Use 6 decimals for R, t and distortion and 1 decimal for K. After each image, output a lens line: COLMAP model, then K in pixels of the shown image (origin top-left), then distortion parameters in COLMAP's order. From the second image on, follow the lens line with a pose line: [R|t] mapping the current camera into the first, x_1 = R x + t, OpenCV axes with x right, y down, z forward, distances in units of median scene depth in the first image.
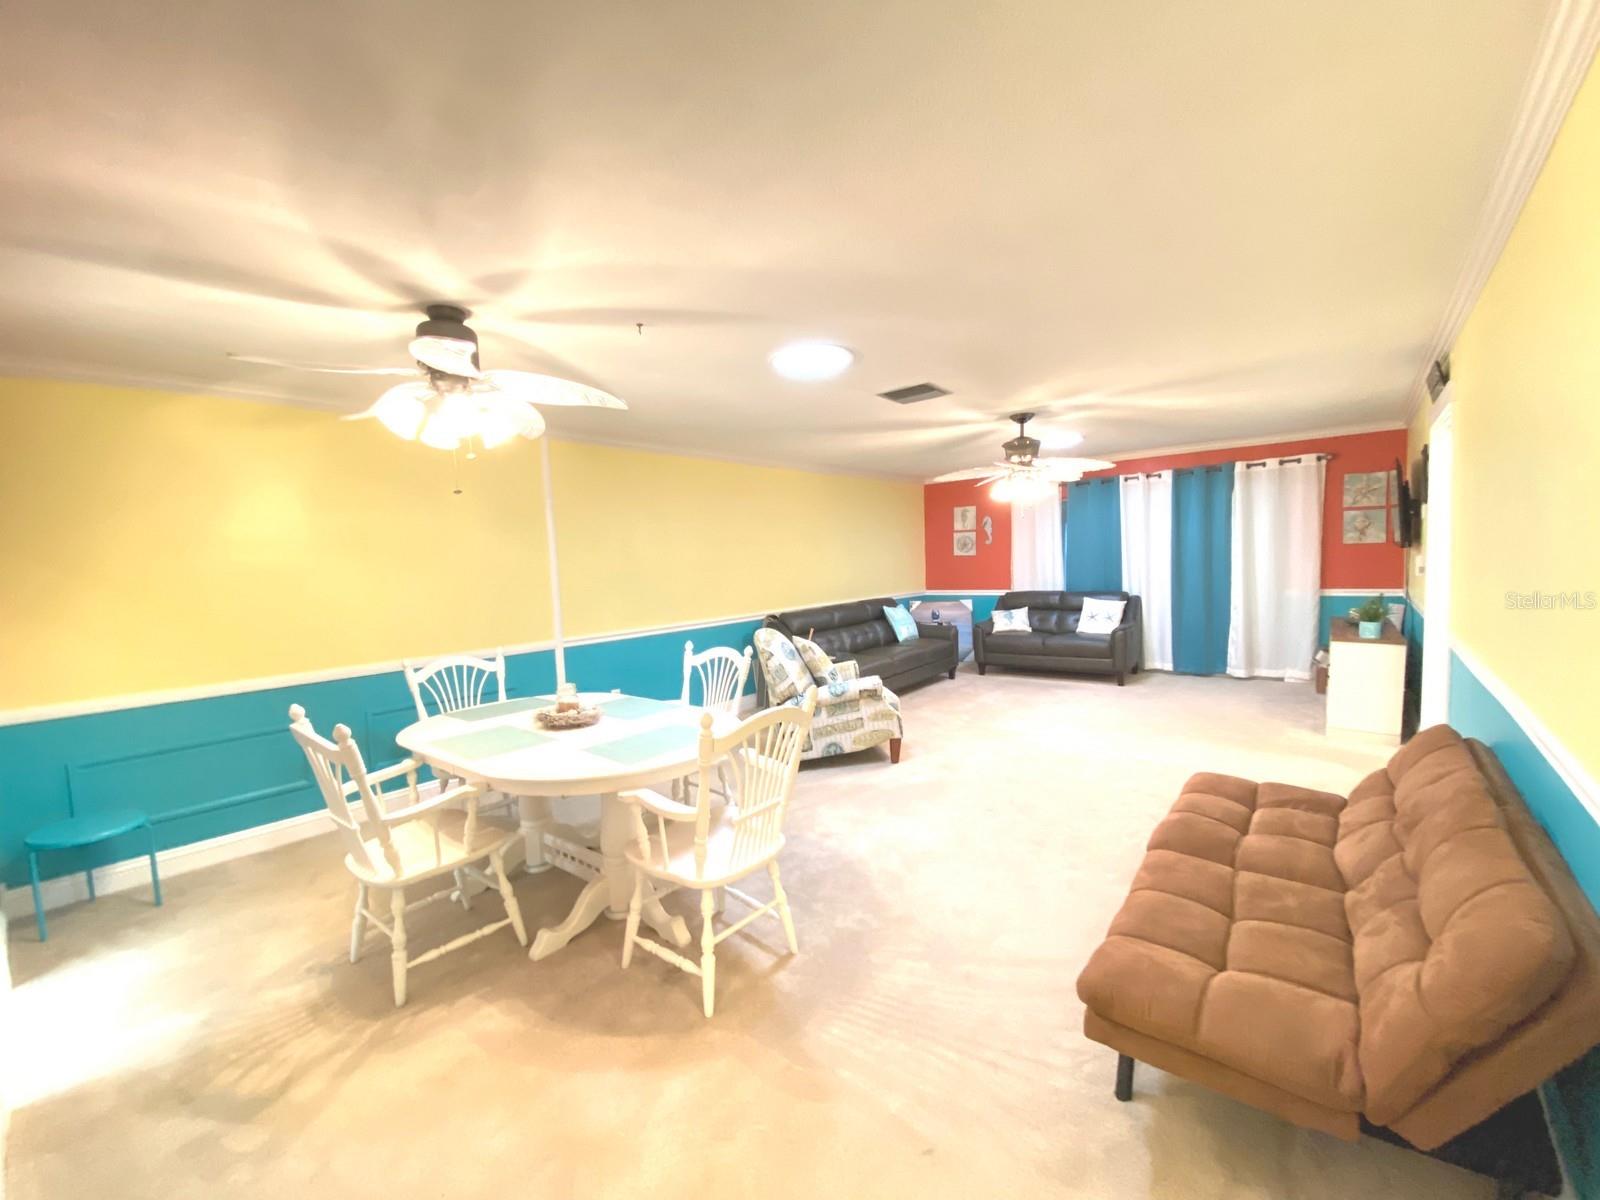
lens RADIAL K [[653.2, 0, 804.9], [0, 653.2, 604.7], [0, 0, 1]] dist [0.018003, -0.019250]
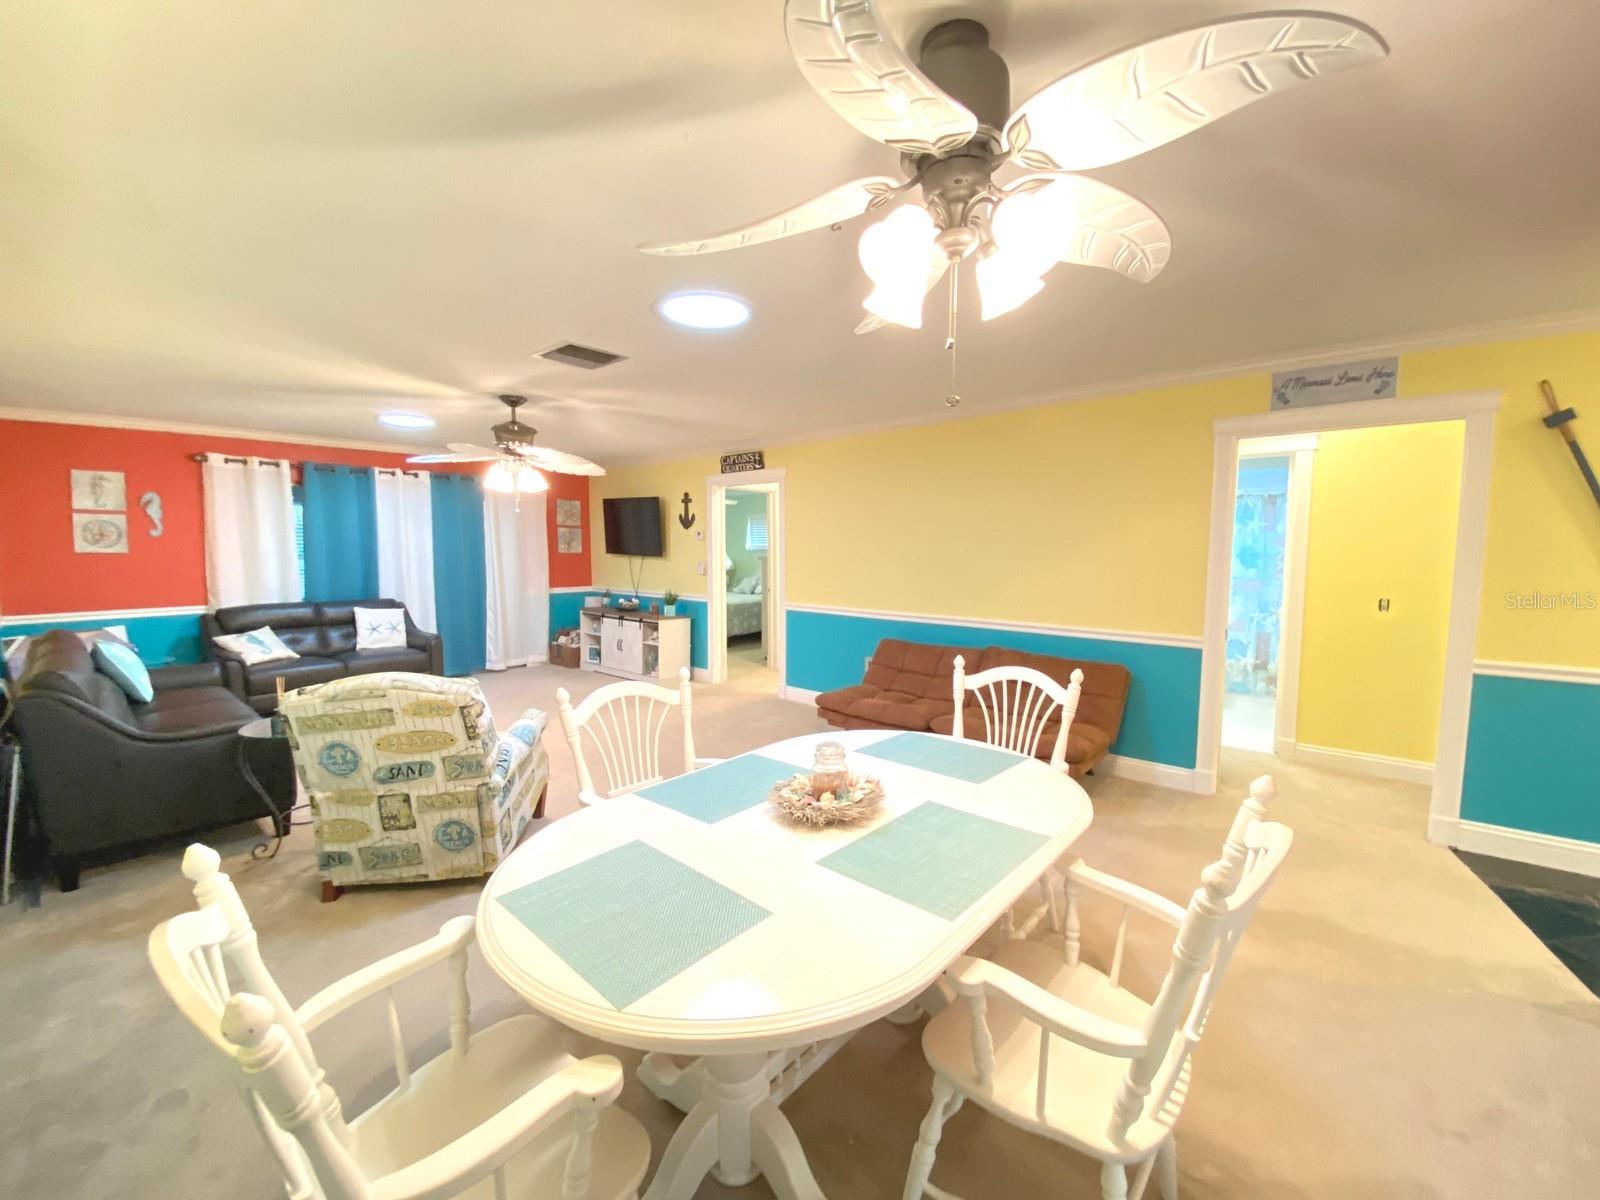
lens RADIAL K [[653.2, 0, 804.9], [0, 653.2, 604.7], [0, 0, 1]] dist [0.018003, -0.019250]
pose [[0.017540, -0.048125, 0.998687, -0.416839], [0.066893, 0.996659, 0.046852, -0.016206], [-0.997606, 0.065984, 0.020701, 0.436861]]
